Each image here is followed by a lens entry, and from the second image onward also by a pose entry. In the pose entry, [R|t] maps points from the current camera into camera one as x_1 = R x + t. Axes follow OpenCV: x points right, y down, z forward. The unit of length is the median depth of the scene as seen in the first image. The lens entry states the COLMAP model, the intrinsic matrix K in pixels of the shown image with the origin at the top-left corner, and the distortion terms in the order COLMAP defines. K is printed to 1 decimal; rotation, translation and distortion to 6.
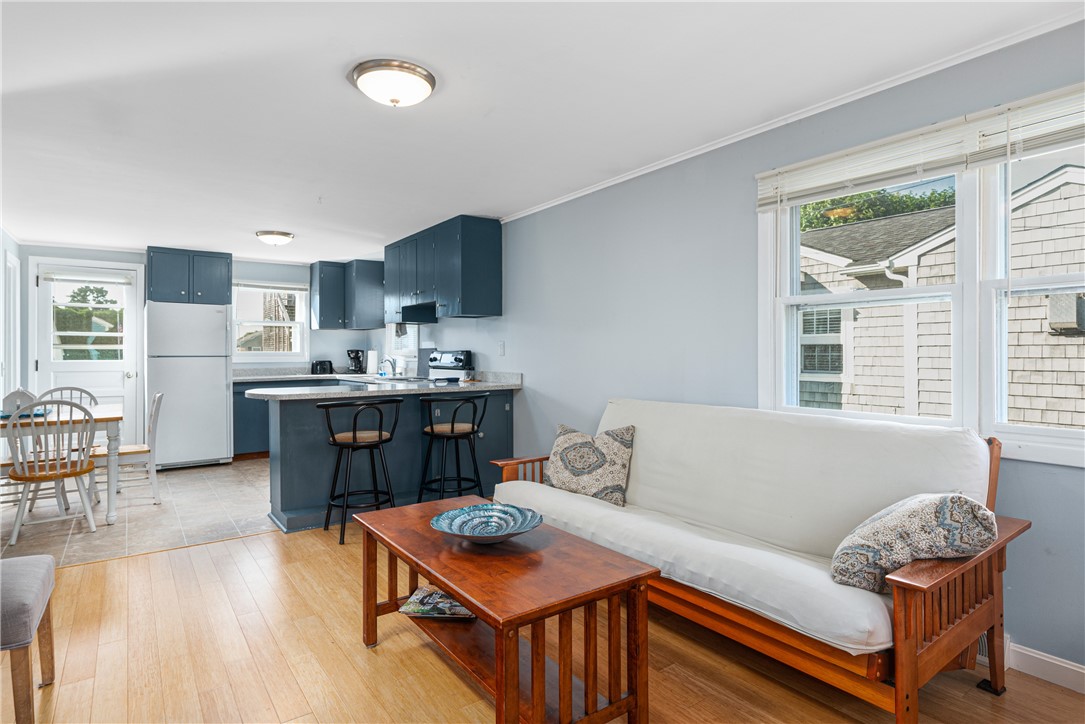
lens RADIAL K [[576.4, 0, 536.7], [0, 576.4, 356.2], [0, 0, 1]] dist [-0.003266, 0.000710]
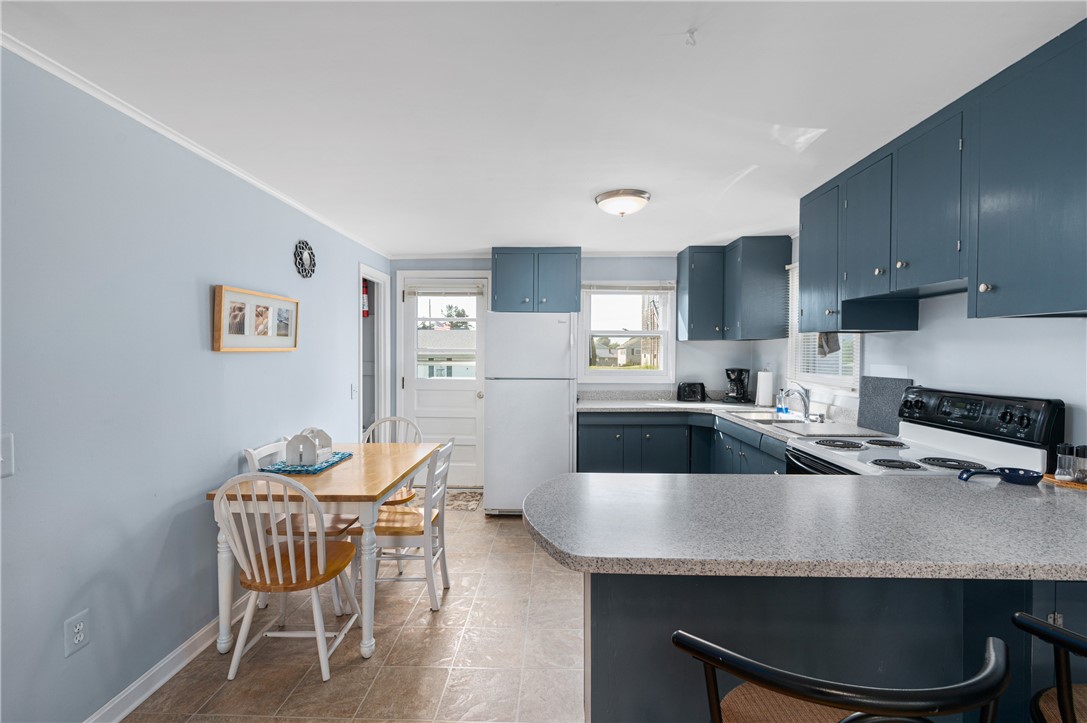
lens RADIAL K [[495.0, 0, 538.4], [0, 495.0, 359.2], [0, 0, 1]] dist [-0.001598, 0.000019]
pose [[0.792414, 0.013767, -0.609828, -0.172869], [-0.009592, 0.999903, 0.010108, -0.033491], [0.609908, -0.002160, 0.792469, 0.461703]]
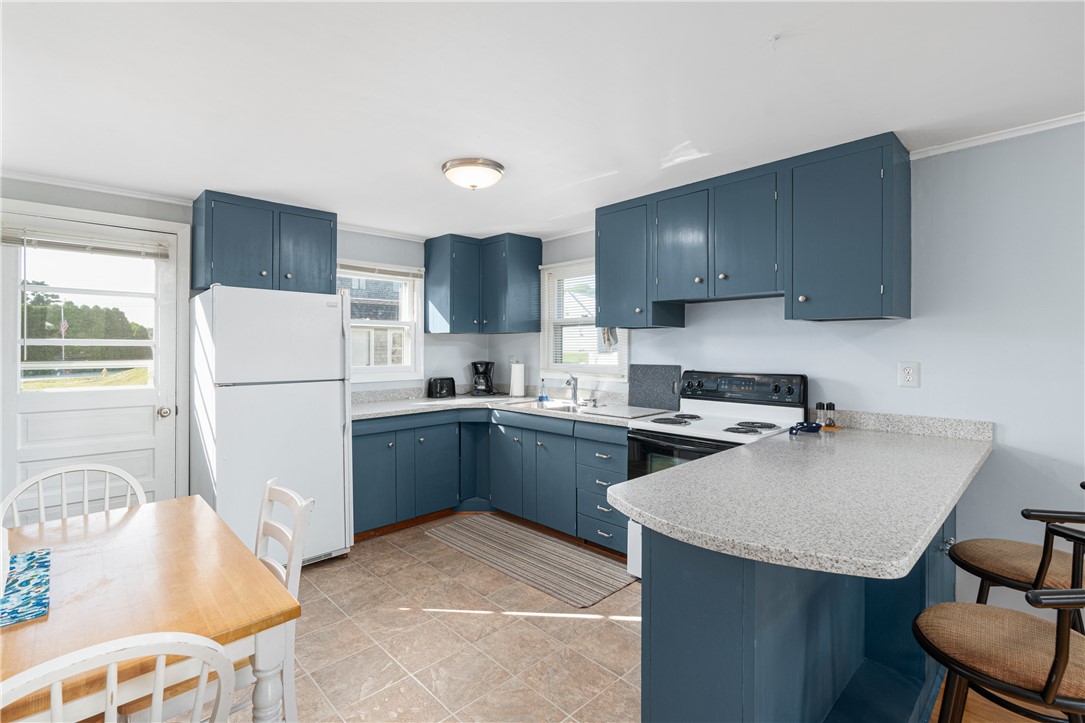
lens RADIAL K [[504.2, 0, 536.9], [0, 504.2, 346.7], [0, 0, 1]] dist [-0.002164, 0.000138]
pose [[0.990625, 0.001814, 0.136600, -0.420705], [-0.000536, 0.999956, -0.009389, -0.030326], [-0.136611, 0.009228, 0.990582, 0.461668]]
